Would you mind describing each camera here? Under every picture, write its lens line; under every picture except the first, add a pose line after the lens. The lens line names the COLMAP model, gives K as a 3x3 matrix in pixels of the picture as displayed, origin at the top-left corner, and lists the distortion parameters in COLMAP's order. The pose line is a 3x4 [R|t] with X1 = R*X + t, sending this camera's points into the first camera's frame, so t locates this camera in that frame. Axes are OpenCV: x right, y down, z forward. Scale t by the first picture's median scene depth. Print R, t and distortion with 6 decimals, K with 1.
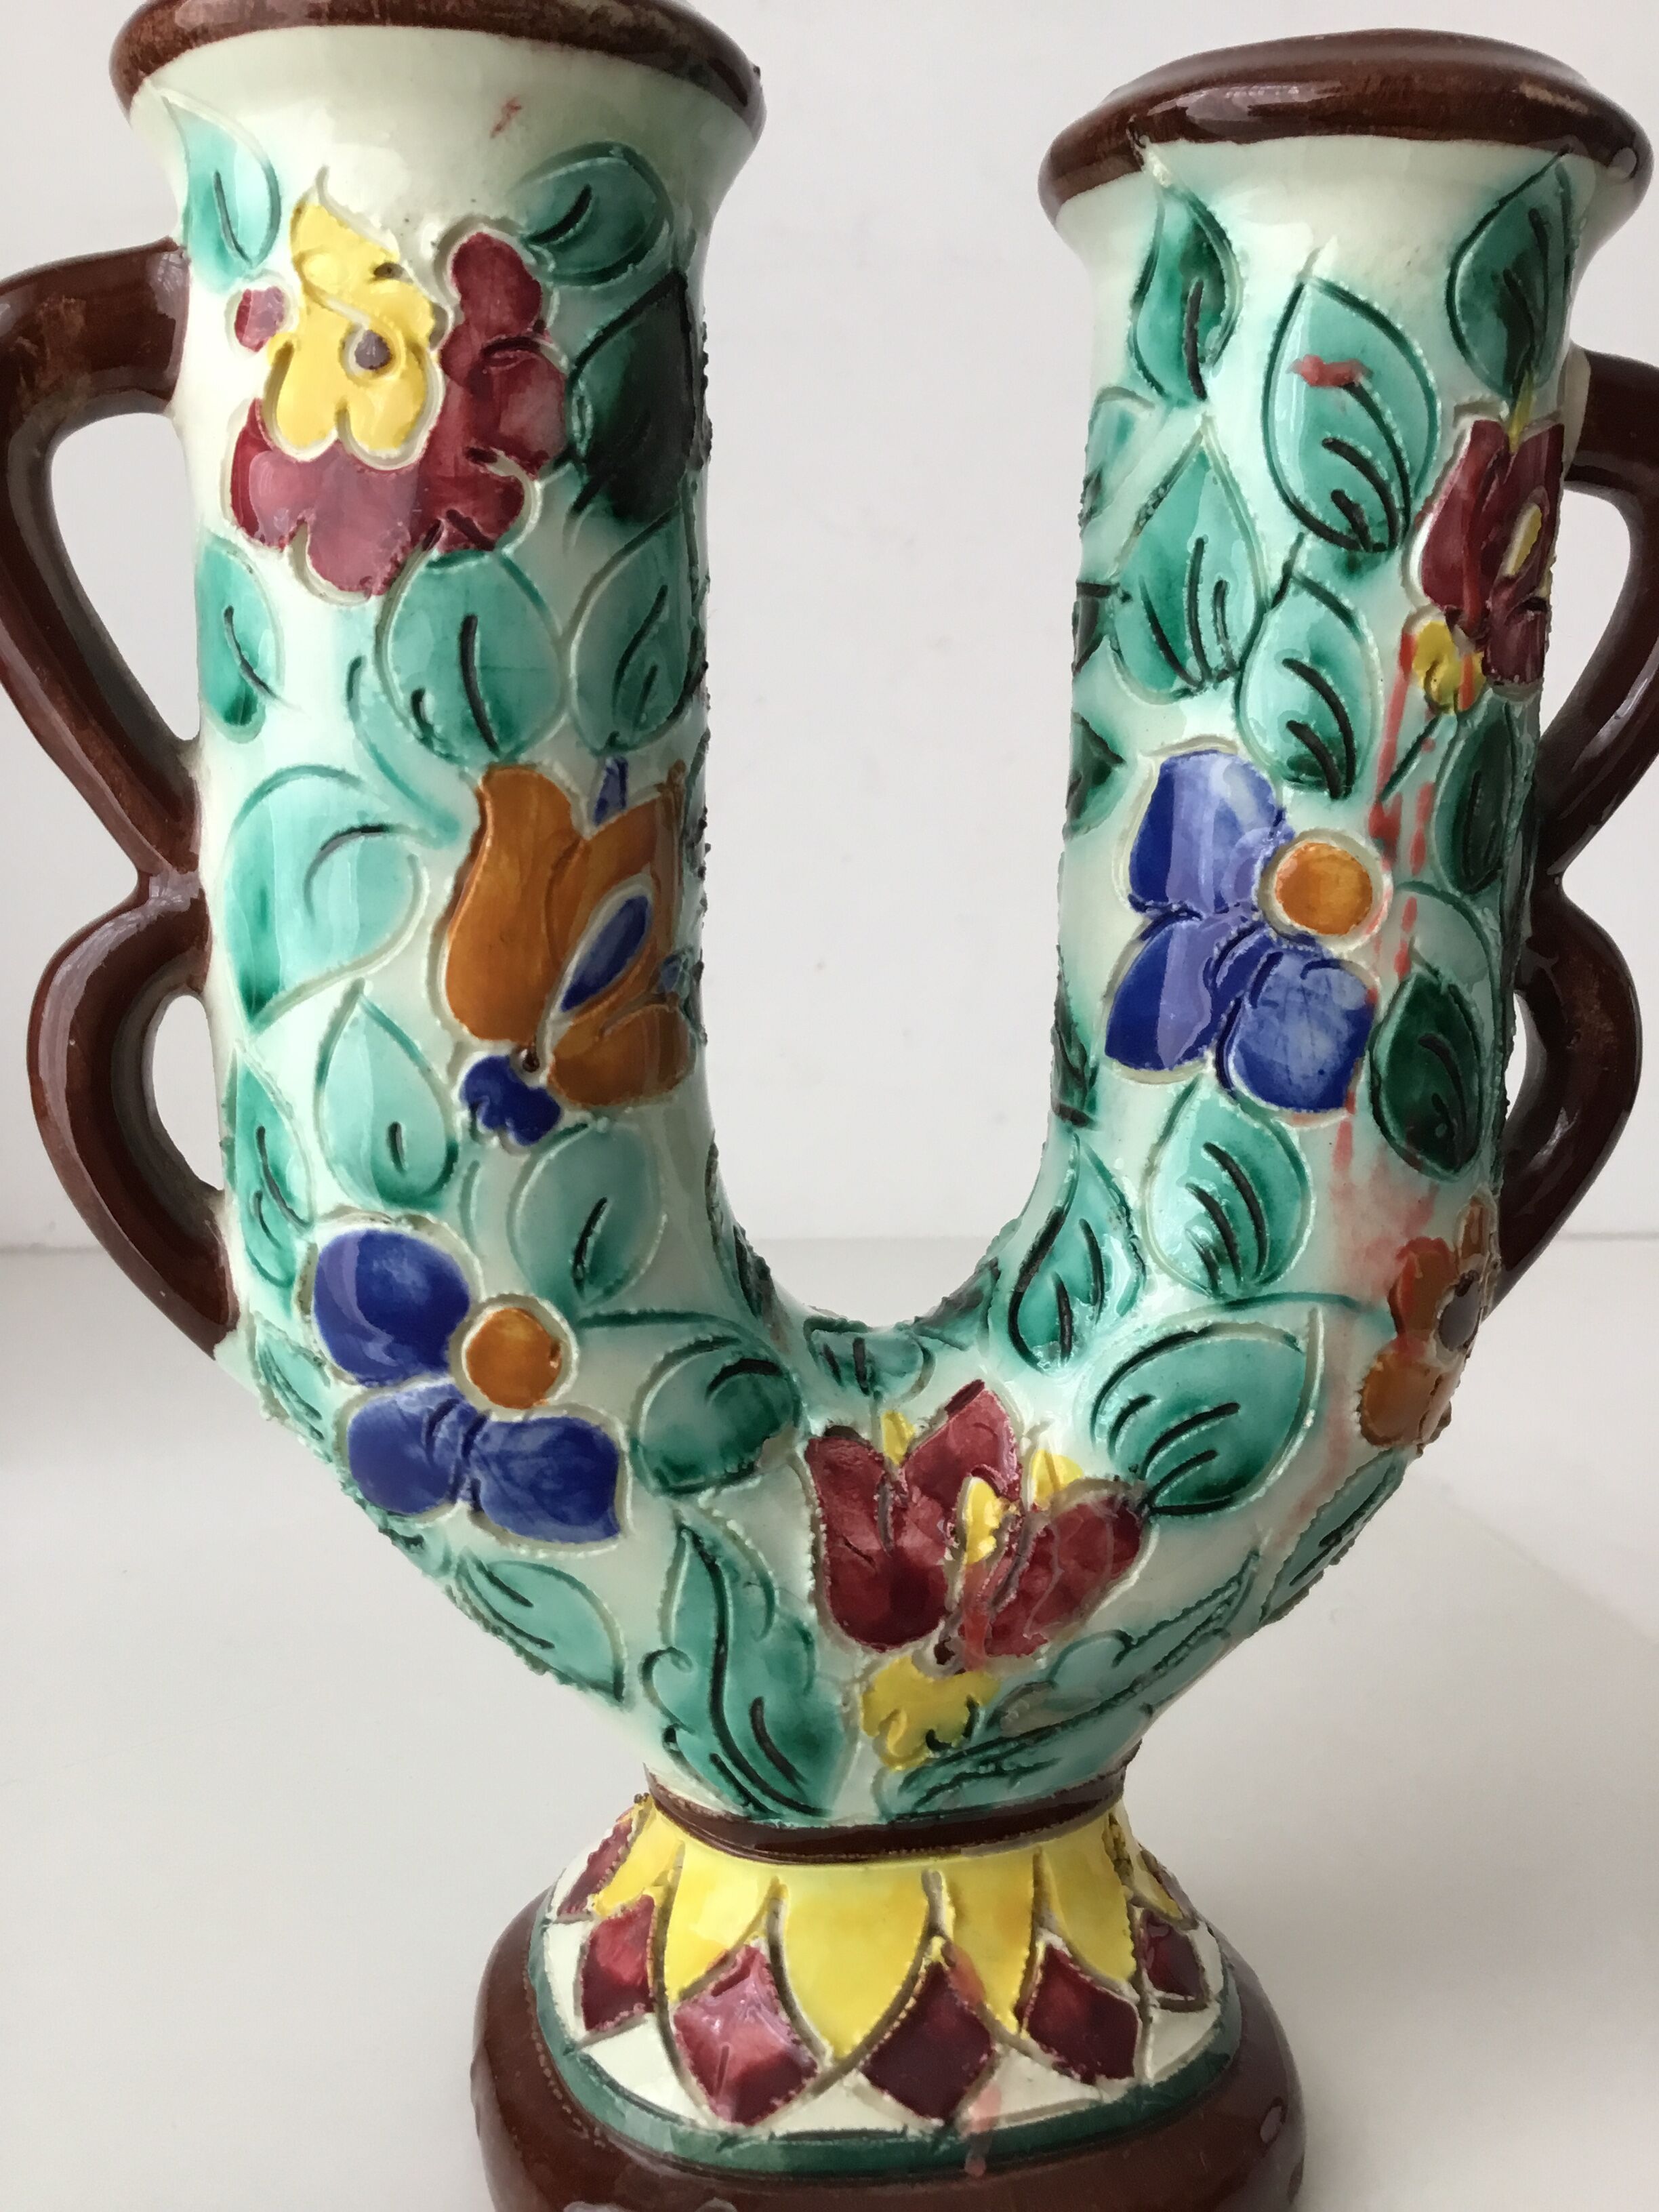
lens RADIAL K [[2024.0, 0, 825.2], [0, 2024.0, 1099.4], [0, 0, 1]] dist [0.147124, -0.415382]
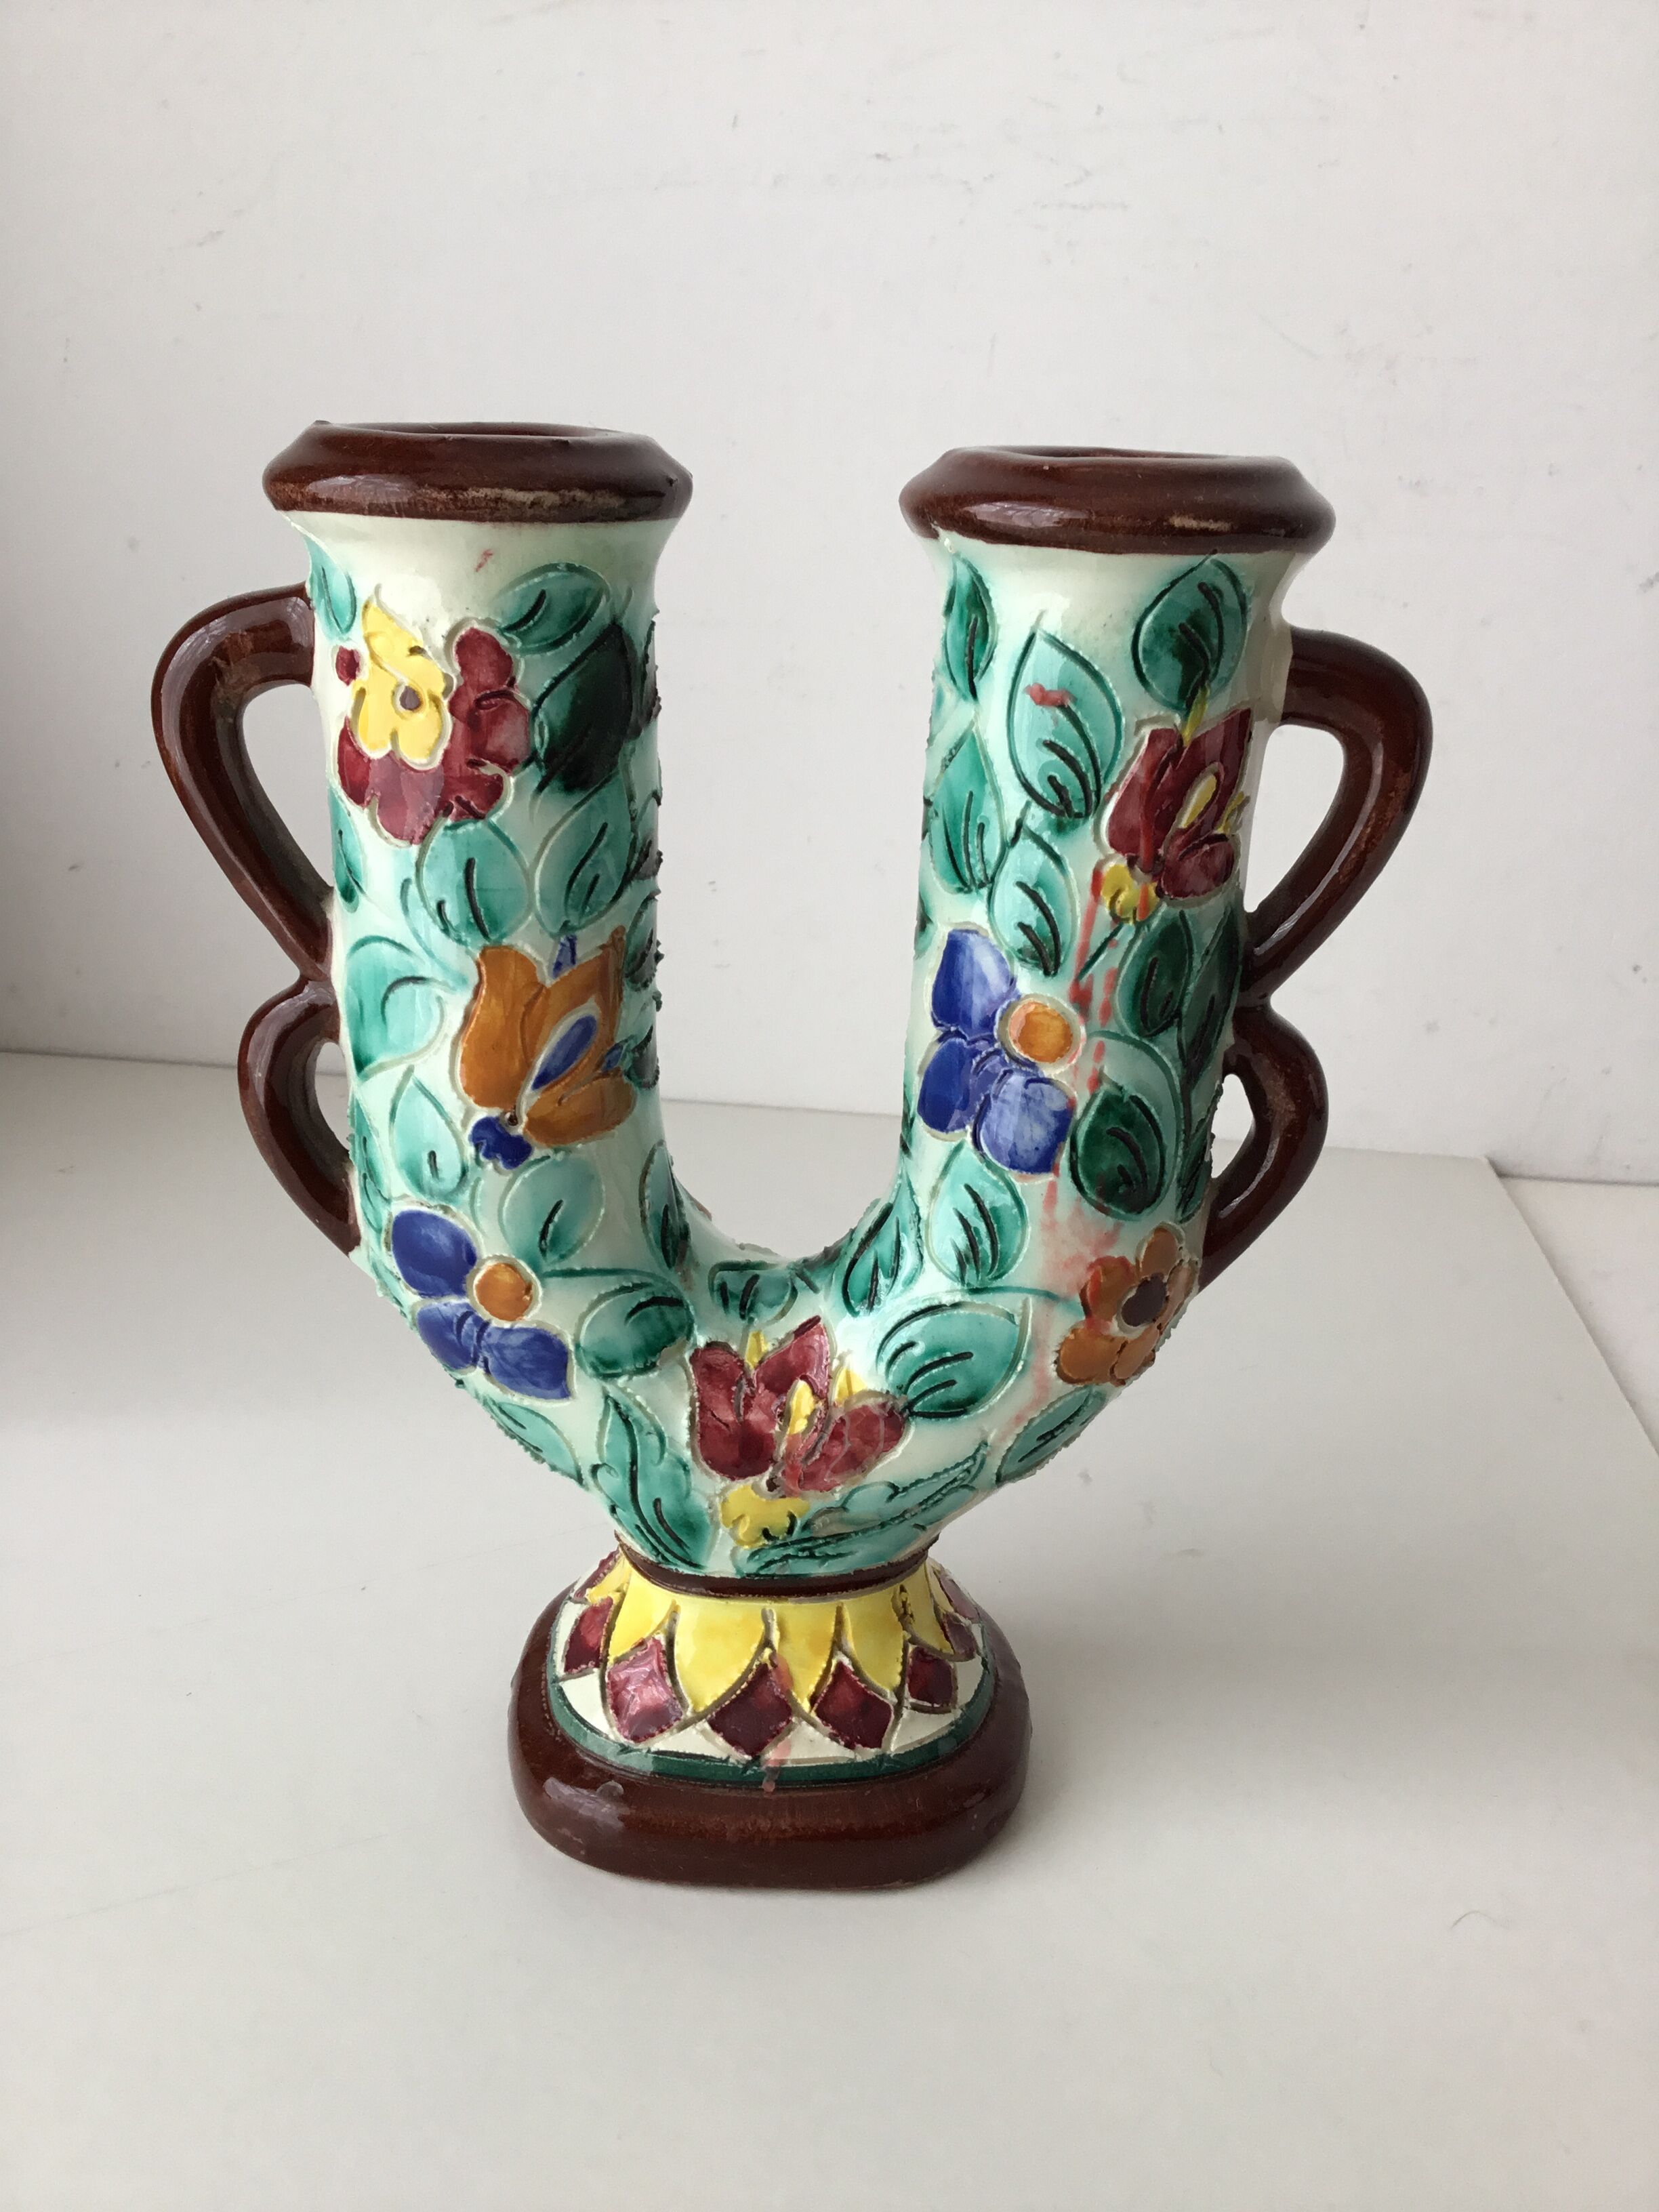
lens RADIAL K [[2033.7, 0, 829.5], [0, 2033.7, 1106.0], [0, 0, 1]] dist [0.079074, 0.002078]
pose [[0.976929, 0.085511, -0.195699, 0.394788], [-0.047292, 0.980211, 0.192223, -0.333357], [0.208263, -0.178533, 0.961640, -0.478722]]
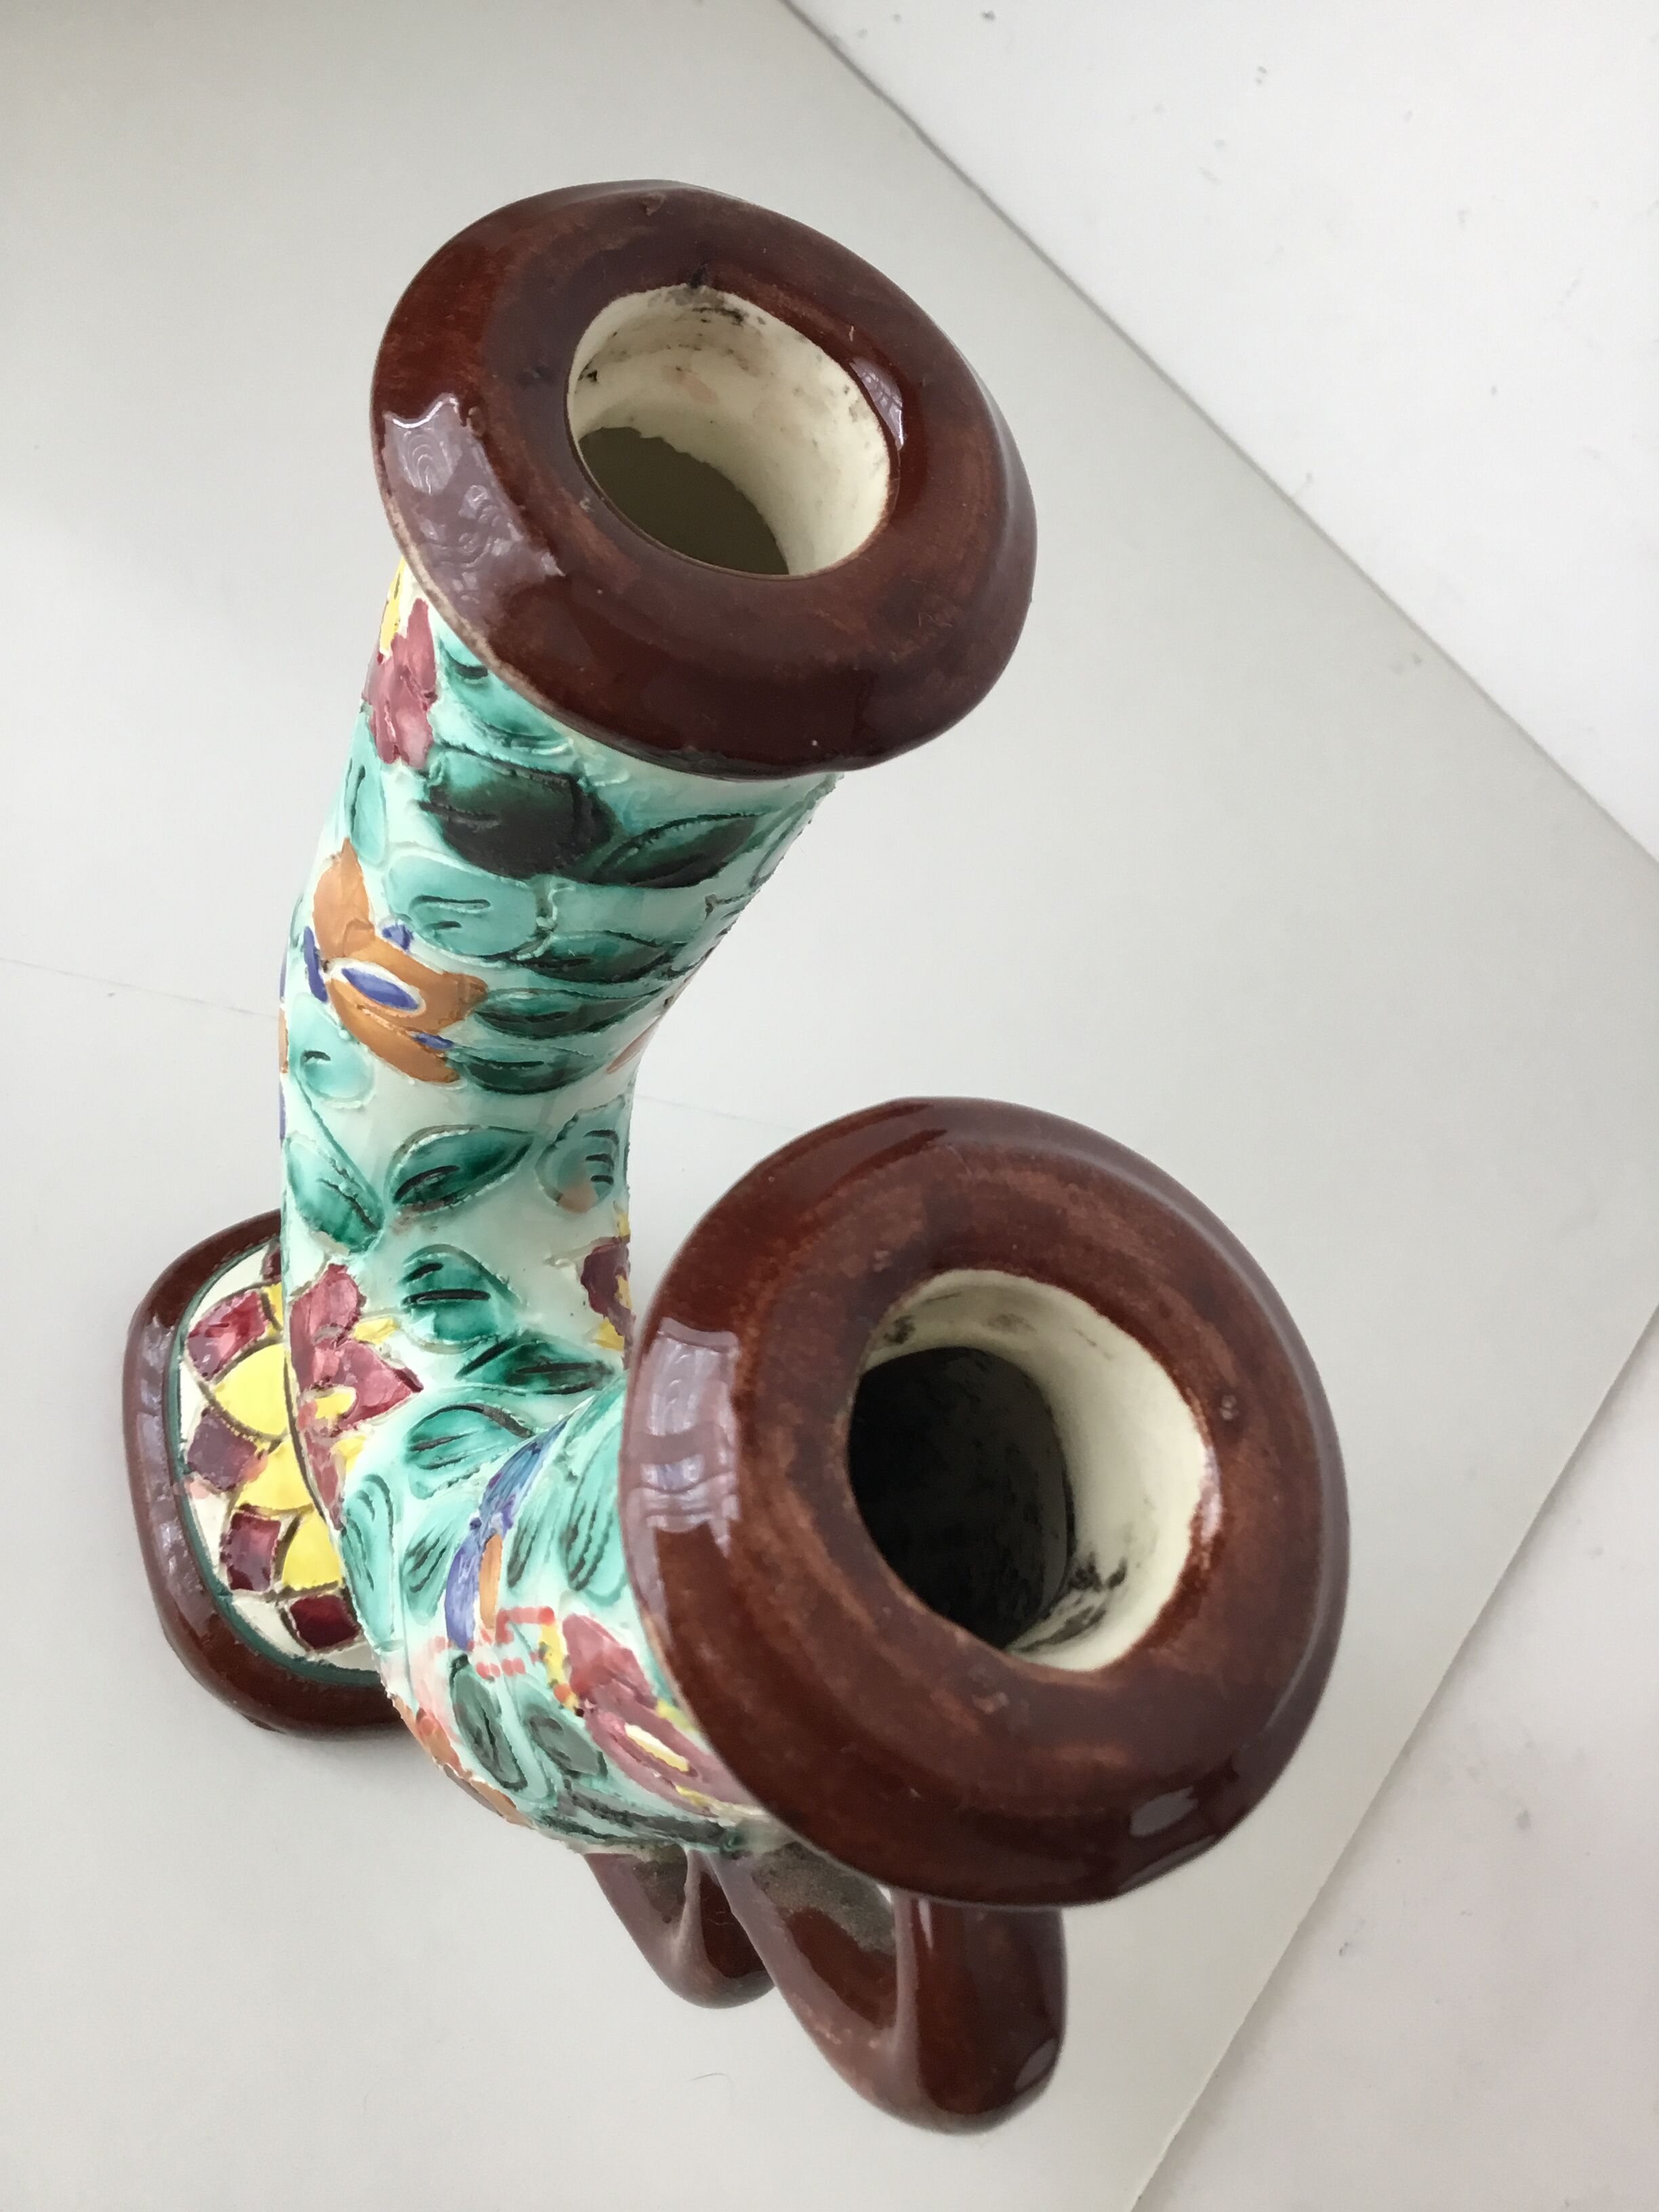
lens RADIAL K [[2033.7, 0, 829.5], [0, 2033.7, 1106.0], [0, 0, 1]] dist [0.079074, 0.002078]
pose [[0.069346, 0.927664, -0.366921, 0.425113], [-0.481632, 0.353233, 0.802033, -1.146680], [0.873626, 0.121103, 0.471288, 0.638025]]
